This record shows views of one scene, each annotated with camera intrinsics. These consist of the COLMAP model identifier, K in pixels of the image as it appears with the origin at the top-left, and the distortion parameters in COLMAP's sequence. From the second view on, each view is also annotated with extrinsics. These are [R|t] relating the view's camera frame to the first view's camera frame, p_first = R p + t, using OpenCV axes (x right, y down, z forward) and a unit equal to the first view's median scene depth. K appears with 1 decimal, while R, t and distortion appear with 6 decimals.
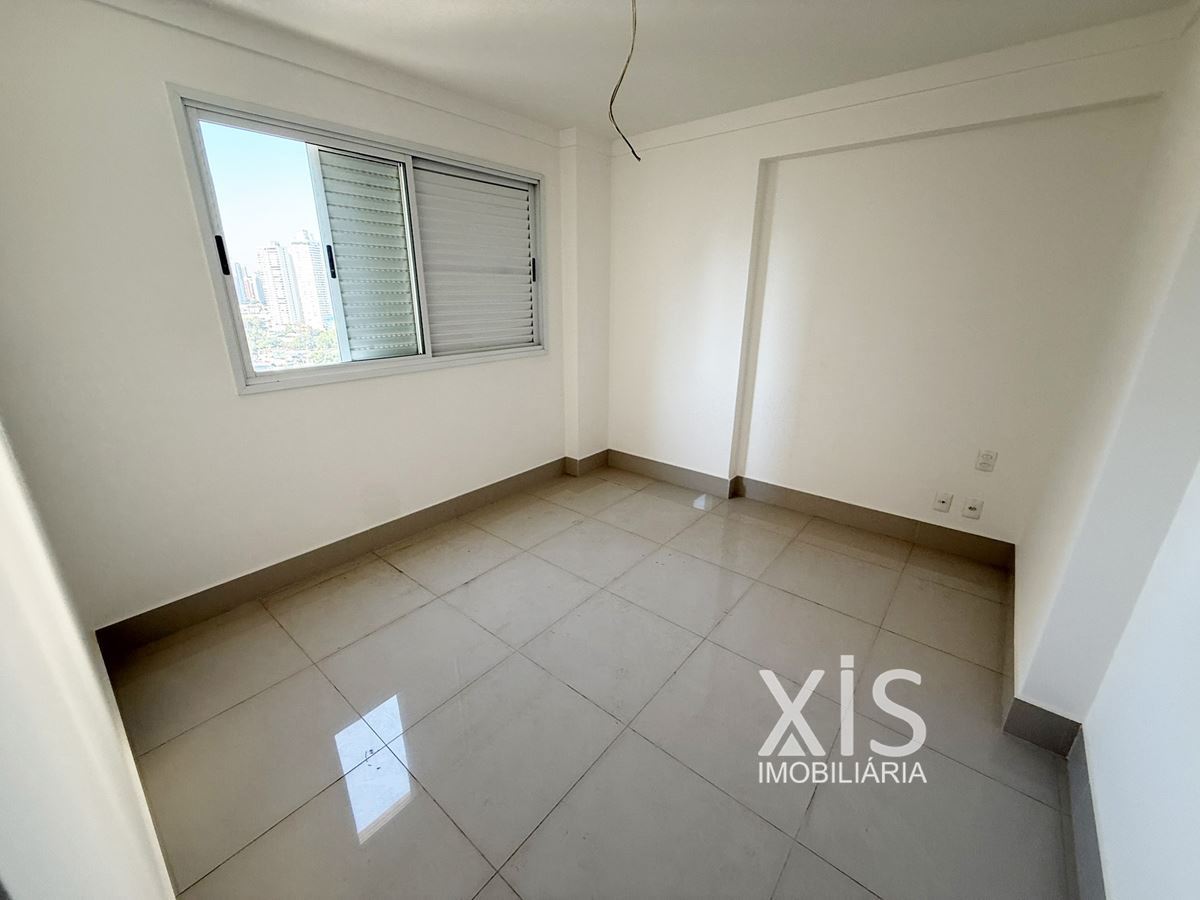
lens RADIAL K [[480.4, 0, 600.0], [0, 480.4, 450.0], [0, 0, 1]] dist [0.000339, -0.000205]
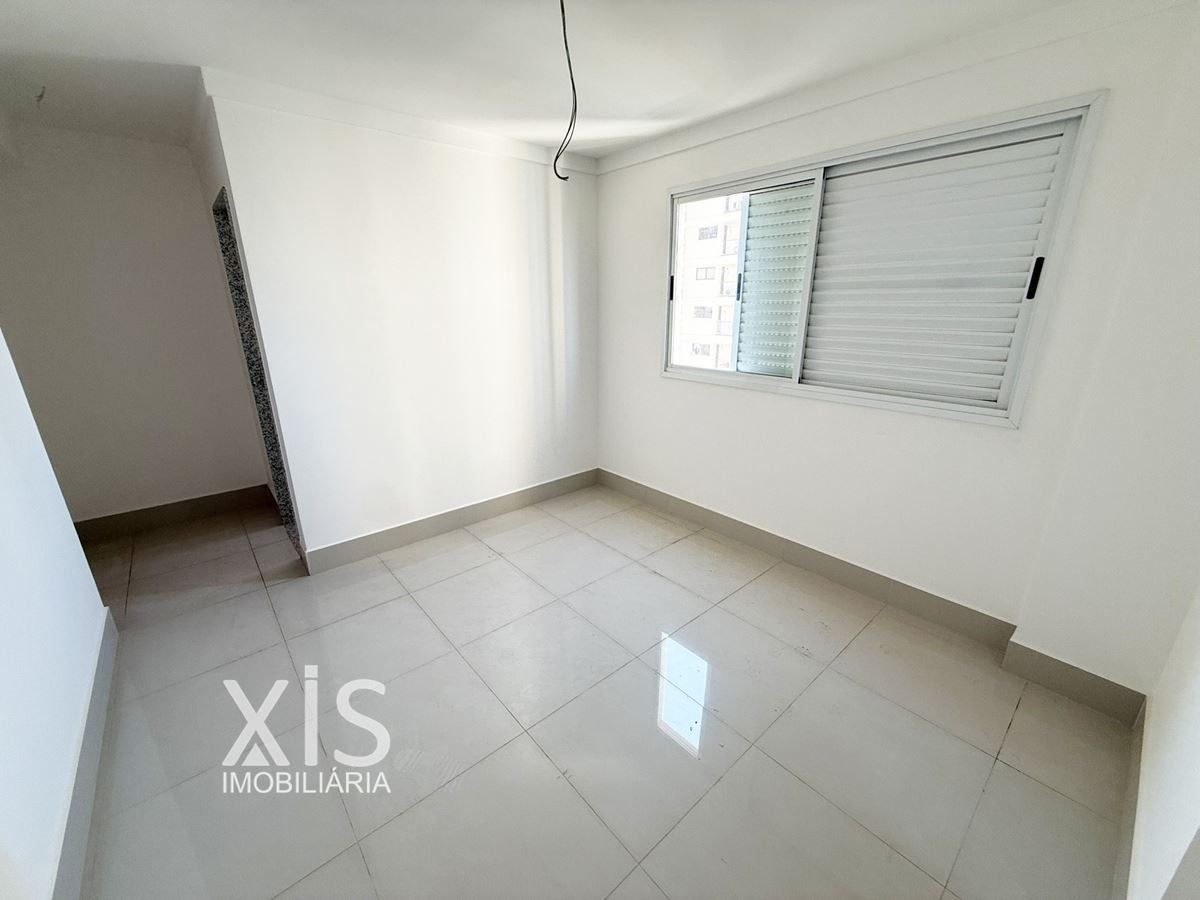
lens RADIAL K [[477.6, 0, 600.8], [0, 477.6, 454.8], [0, 0, 1]] dist [-0.000330, -0.000076]
pose [[-0.167102, 0.290775, -0.942086, 0.688414], [-0.318482, 0.888377, 0.330689, -0.281929], [0.933084, 0.355296, -0.055843, 0.828024]]
